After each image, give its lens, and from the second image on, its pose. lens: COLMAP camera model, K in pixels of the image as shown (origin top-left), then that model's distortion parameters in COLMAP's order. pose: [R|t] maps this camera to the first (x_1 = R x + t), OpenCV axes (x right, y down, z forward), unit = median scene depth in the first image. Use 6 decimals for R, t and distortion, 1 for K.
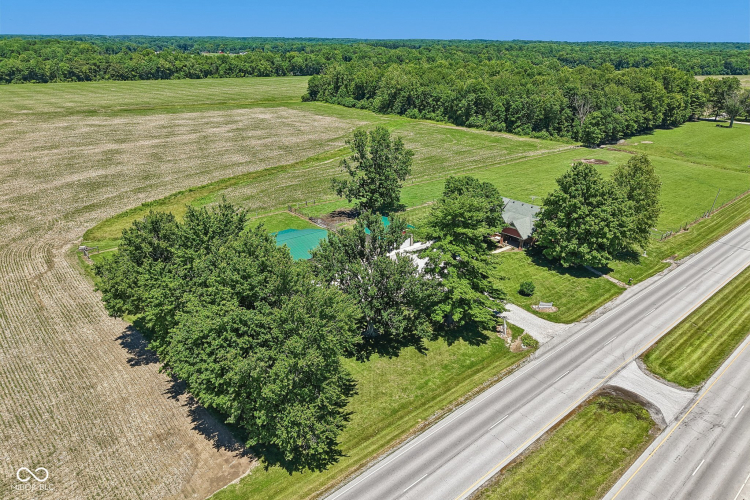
lens RADIAL K [[500.3, 0, 372.8], [0, 500.3, 252.3], [0, 0, 1]] dist [0.037575, -0.037772]
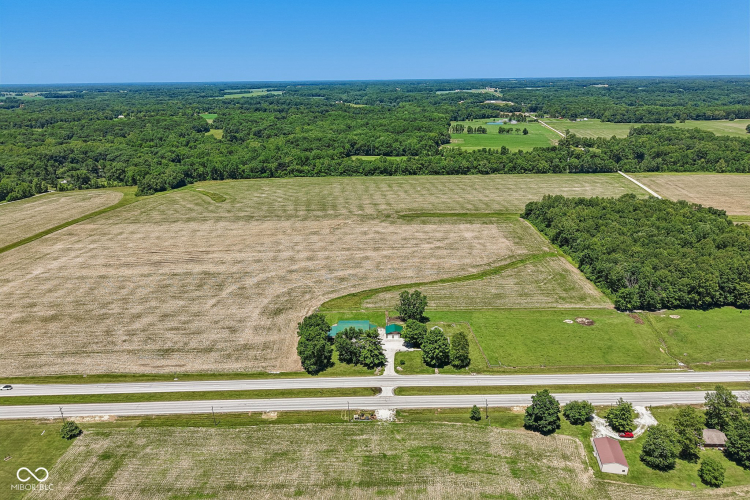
lens RADIAL K [[500.3, 0, 373.1], [0, 500.3, 246.8], [0, 0, 1]] dist [0.037575, -0.037772]
pose [[0.775283, 0.184468, -0.604076, 0.542562], [-0.228505, 0.973534, 0.004023, -0.170441], [0.588831, 0.134915, 0.796917, -0.487856]]
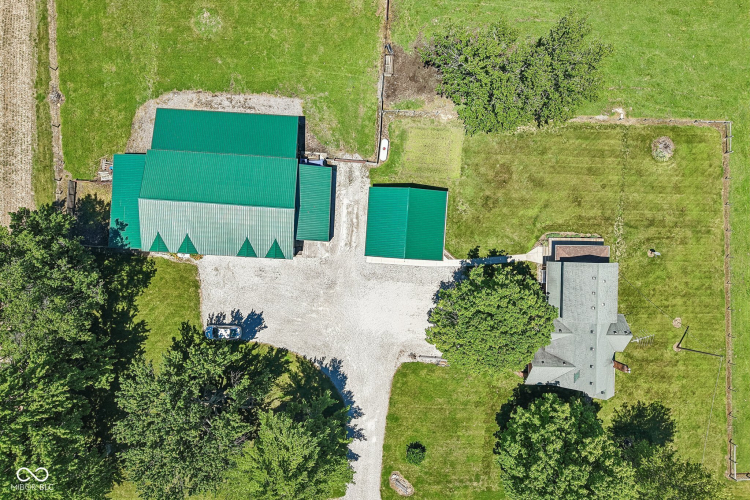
lens RADIAL K [[500.3, 0, 375.6], [0, 500.3, 248.5], [0, 0, 1]] dist [0.037575, -0.037772]
pose [[0.746081, 0.665582, 0.019095, 0.003114], [-0.281178, 0.288930, 0.915127, -0.215061], [0.603575, -0.688128, 0.402712, 0.237345]]
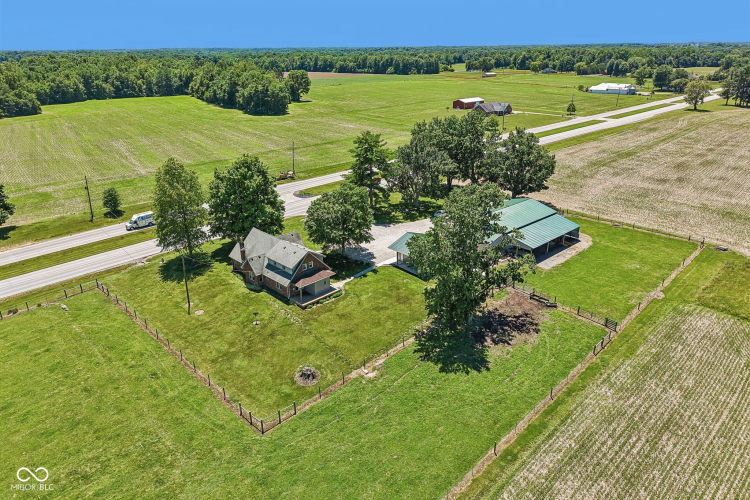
lens RADIAL K [[500.3, 0, 374.4], [0, 500.3, 251.5], [0, 0, 1]] dist [0.037575, -0.037772]
pose [[-0.998142, 0.023291, -0.056311, 0.060991], [-0.023669, 0.703342, 0.710458, -0.239267], [0.056153, 0.710470, -0.701483, 0.567410]]
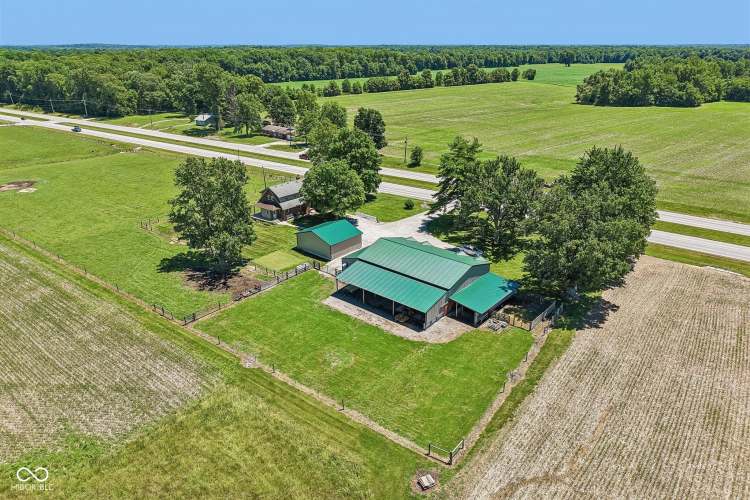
lens RADIAL K [[500.3, 0, 372.9], [0, 500.3, 254.1], [0, 0, 1]] dist [0.037575, -0.037772]
pose [[-0.181532, -0.386057, 0.904437, -0.310865], [0.385661, 0.818090, 0.426607, -0.138795], [-0.904606, 0.426249, 0.000377, 0.322609]]
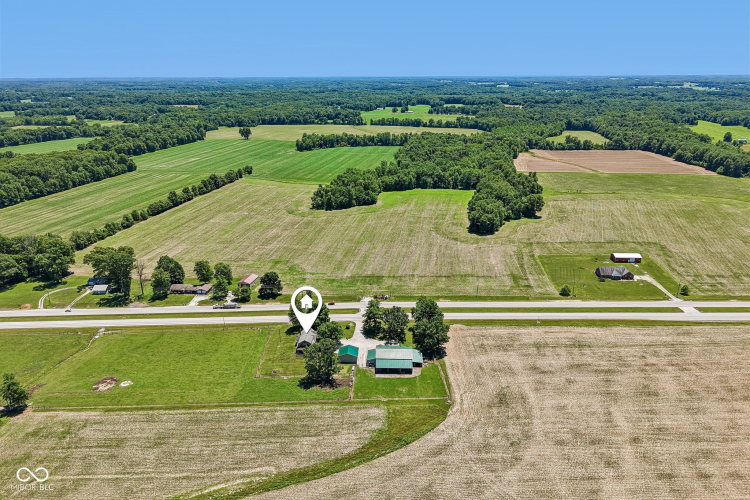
lens RADIAL K [[500.3, 0, 375.6], [0, 500.3, 249.6], [0, 0, 1]] dist [0.037575, -0.037772]
pose [[-0.757932, -0.220157, 0.614060, -0.536100], [0.253291, 0.768150, 0.588039, -0.671666], [-0.601151, 0.601229, -0.526442, 0.675747]]
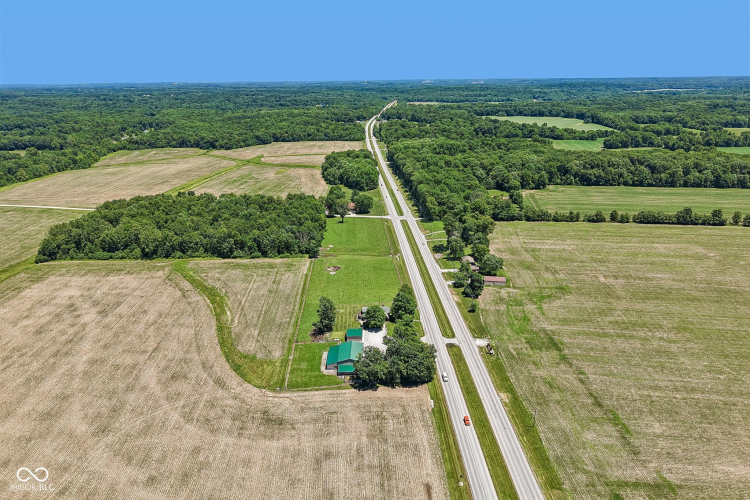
lens RADIAL K [[500.3, 0, 372.8], [0, 500.3, 249.9], [0, 0, 1]] dist [0.037575, -0.037772]
pose [[0.626288, -0.267740, 0.732174, -0.641668], [0.319332, 0.944875, 0.072370, -0.228095], [-0.711190, 0.188482, 0.677262, -0.375601]]
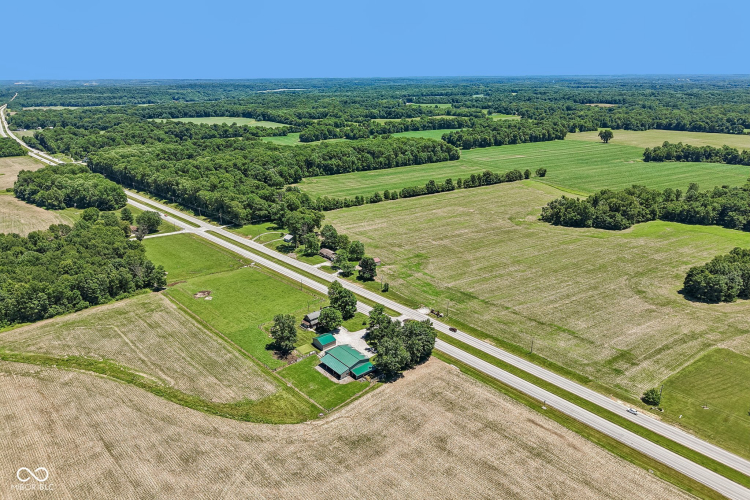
lens RADIAL K [[500.3, 0, 373.5], [0, 500.3, 253.4], [0, 0, 1]] dist [0.037575, -0.037772]
pose [[-0.019144, -0.343143, 0.939088, -0.823721], [0.397671, 0.859154, 0.322042, -0.422924], [-0.917328, 0.379614, 0.120011, 0.083326]]
